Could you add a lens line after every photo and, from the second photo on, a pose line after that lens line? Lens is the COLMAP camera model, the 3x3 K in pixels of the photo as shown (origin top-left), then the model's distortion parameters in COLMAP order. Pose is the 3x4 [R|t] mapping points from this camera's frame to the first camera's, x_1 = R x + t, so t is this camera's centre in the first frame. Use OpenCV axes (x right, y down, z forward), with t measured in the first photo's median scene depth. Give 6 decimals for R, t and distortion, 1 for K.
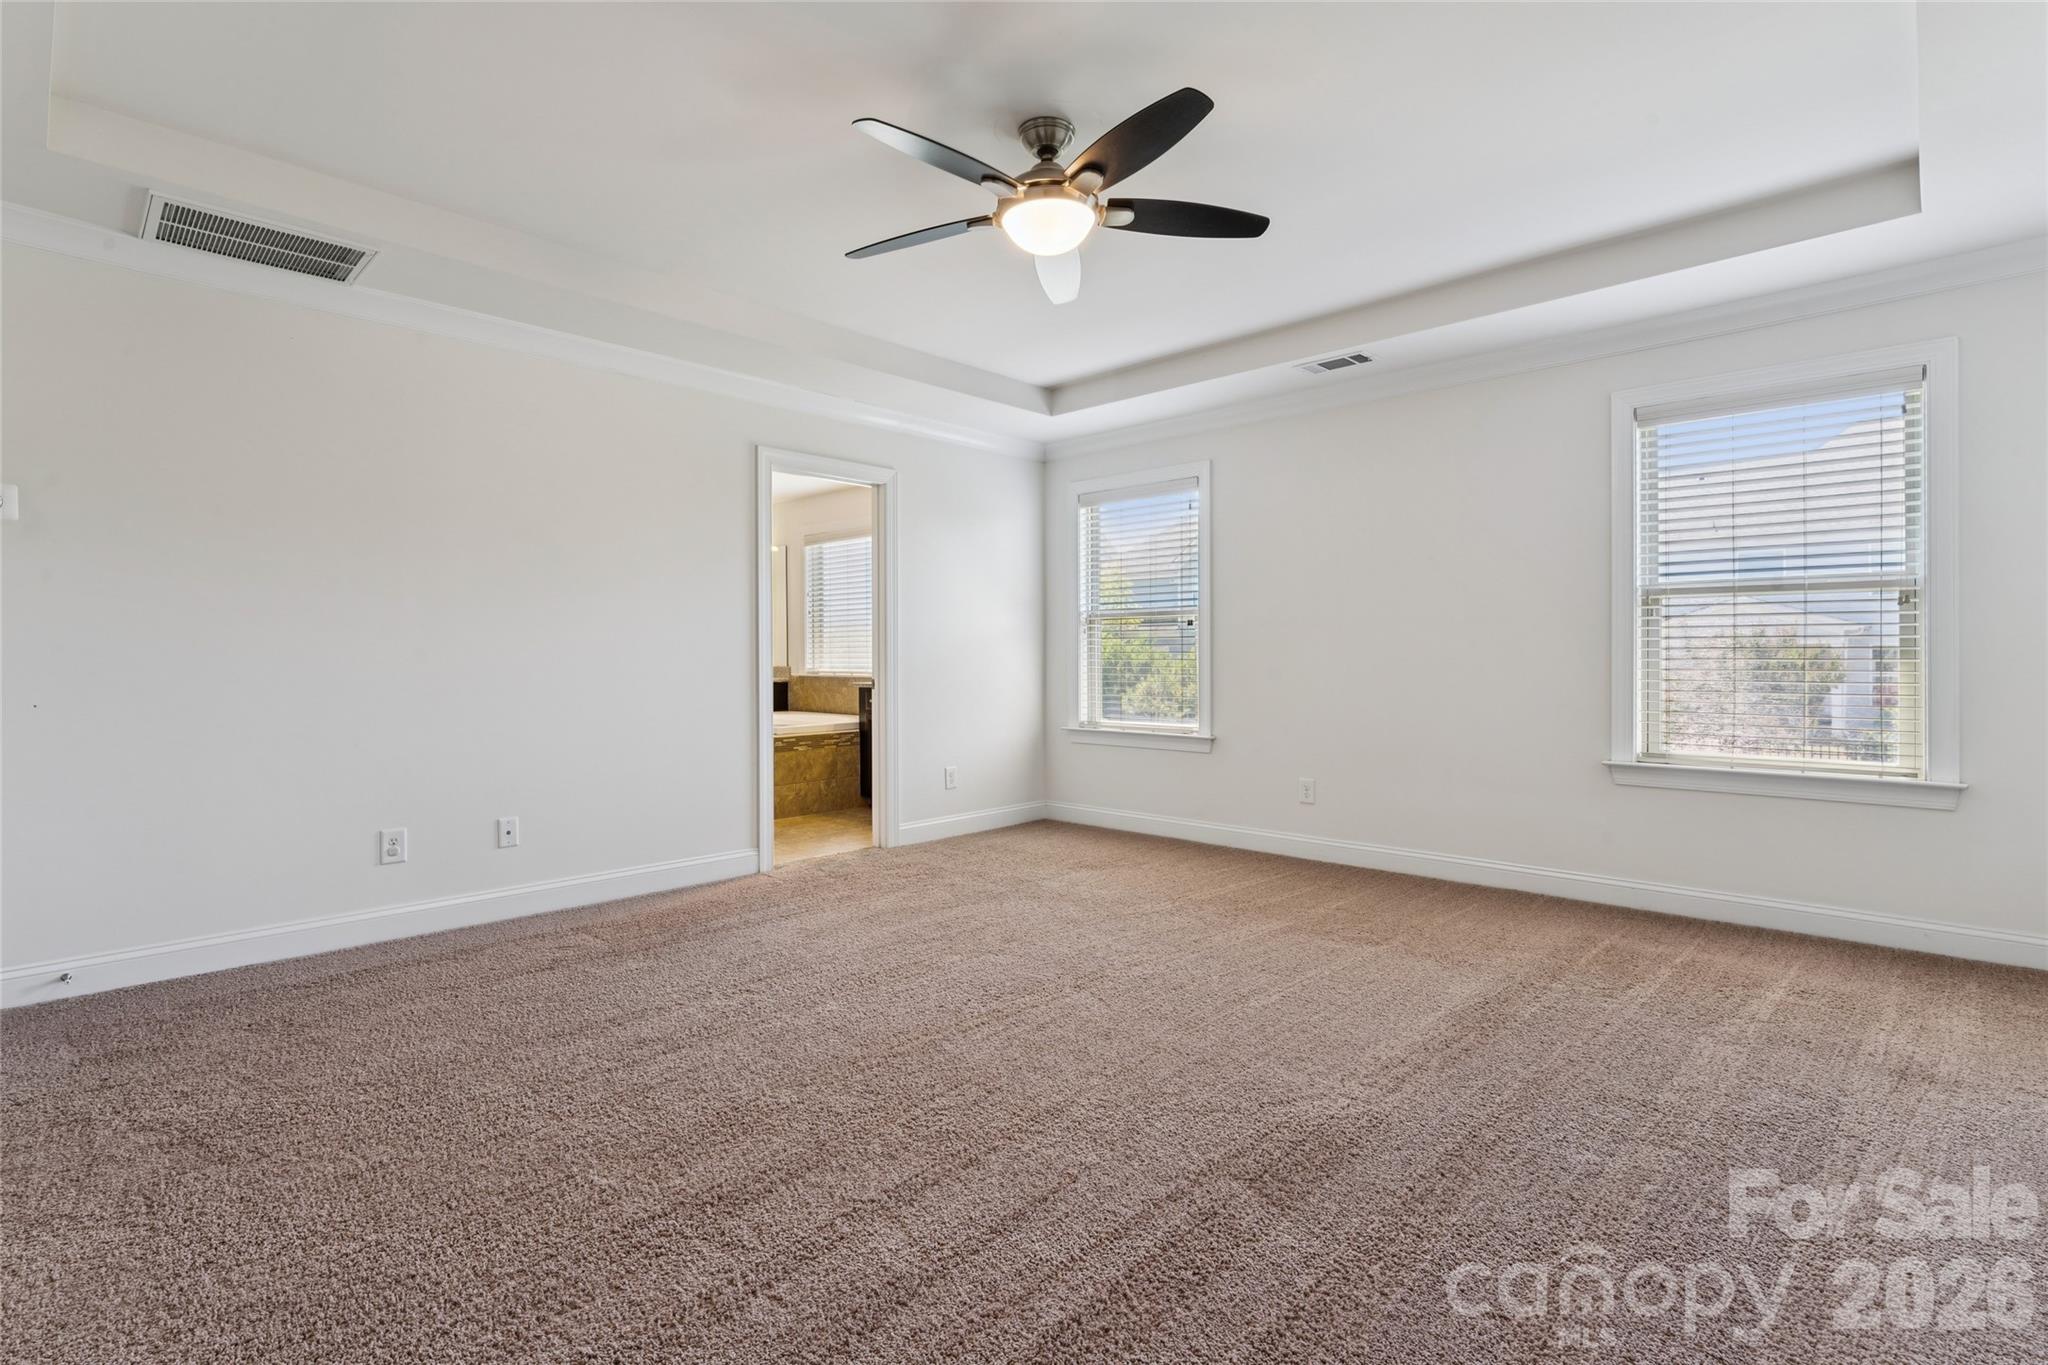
lens RADIAL K [[954.1, 0, 1028.0], [0, 954.1, 666.7], [0, 0, 1]] dist [0.001119, 0.000070]
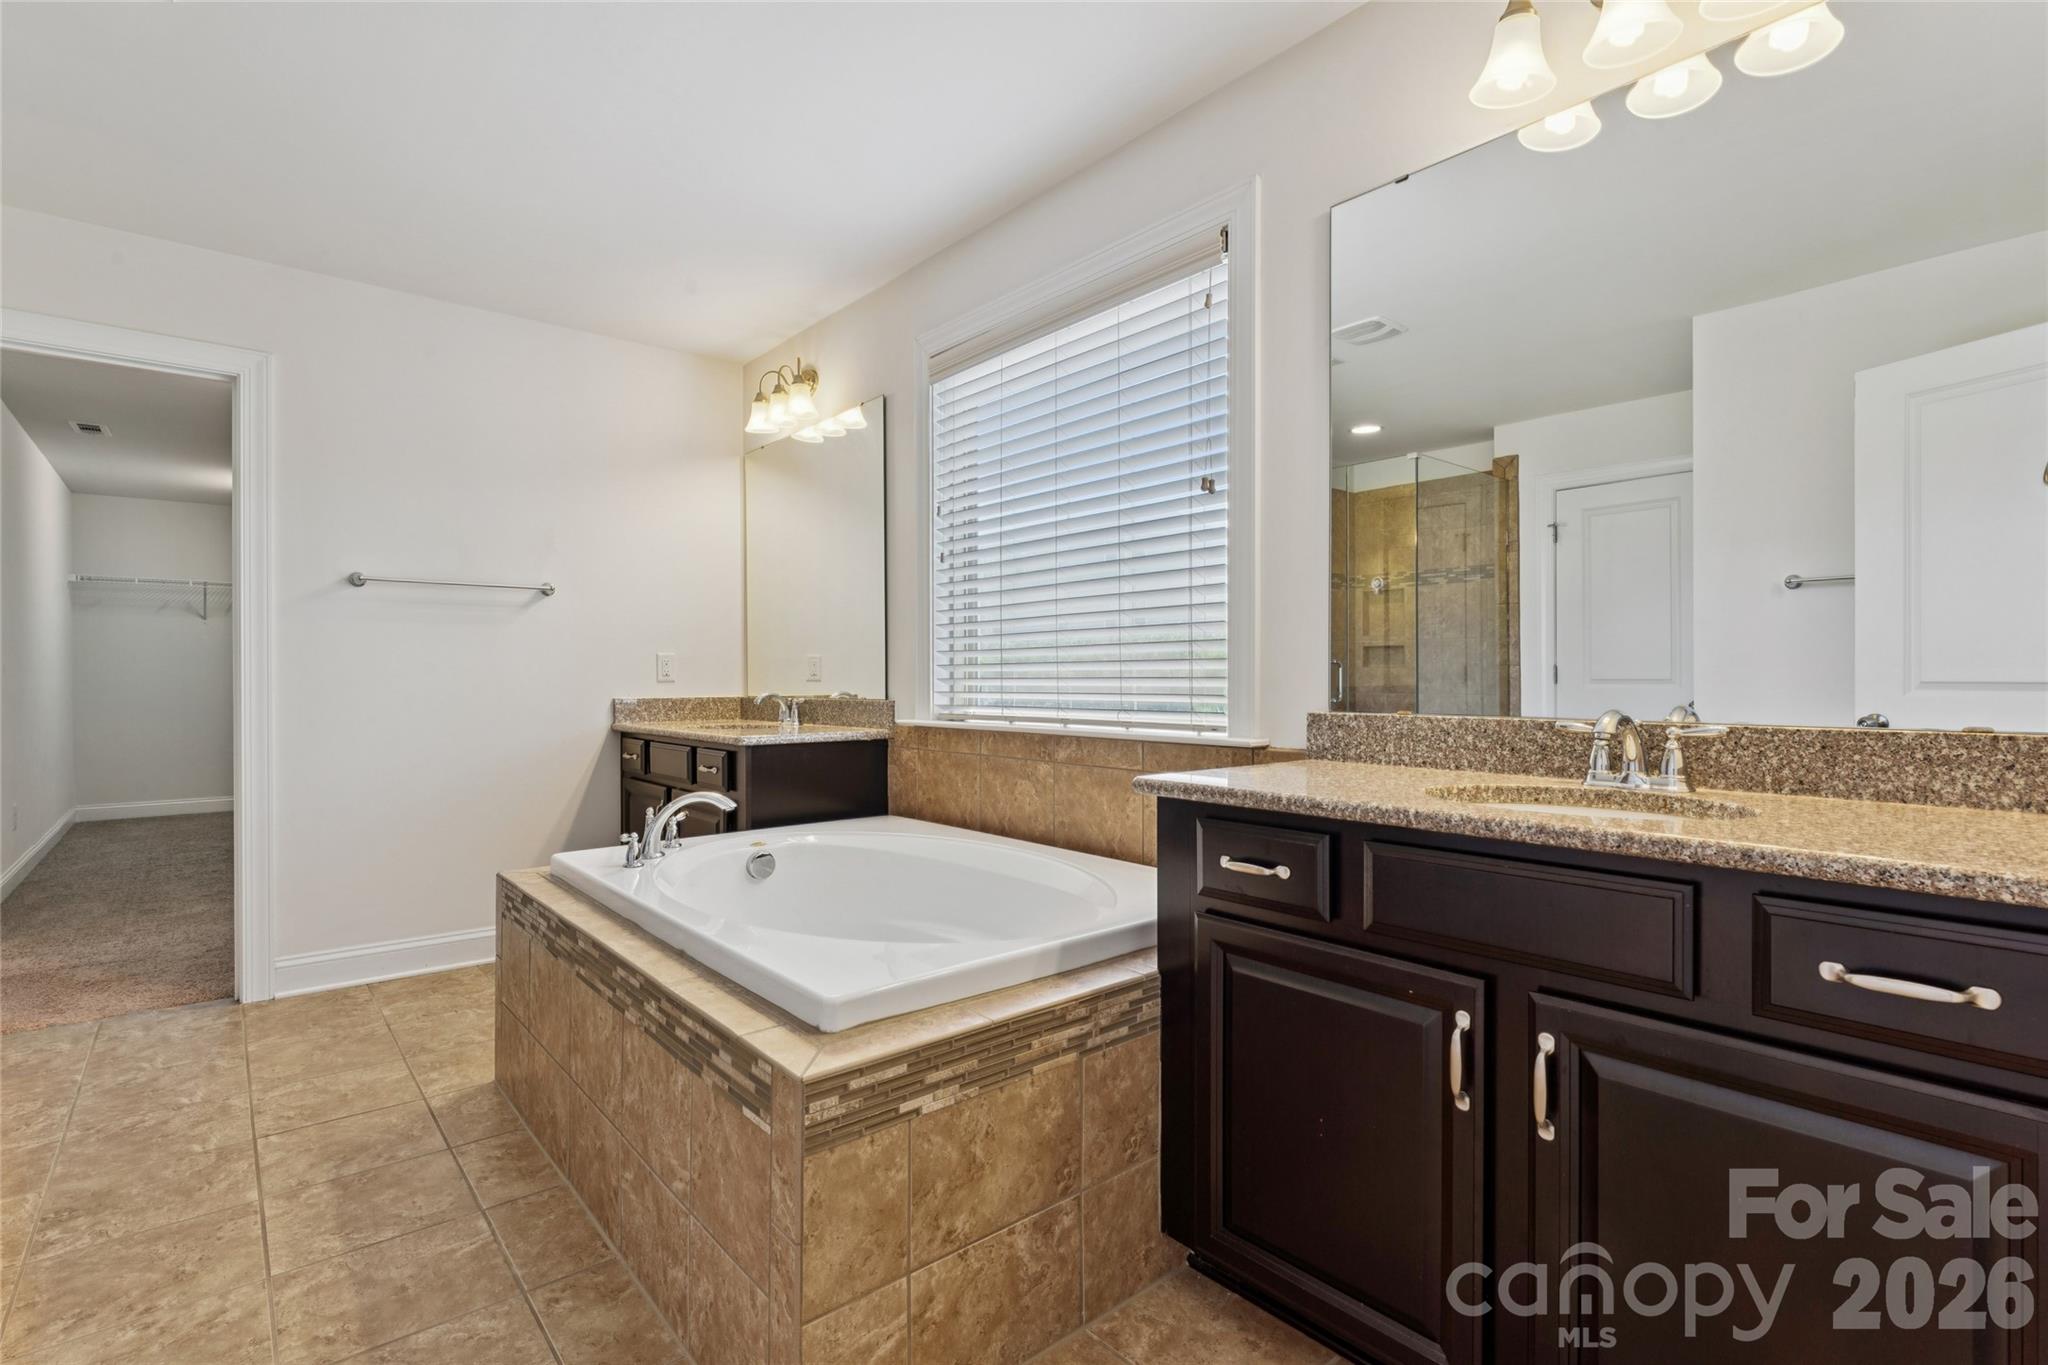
lens RADIAL K [[954.1, 0, 1028.0], [0, 954.1, 666.7], [0, 0, 1]] dist [0.001119, 0.000070]
pose [[0.993920, -0.002347, -0.110084, -0.183220], [-0.000103, 0.999752, -0.022249, -0.006967], [0.110109, 0.022125, 0.993673, 0.747924]]
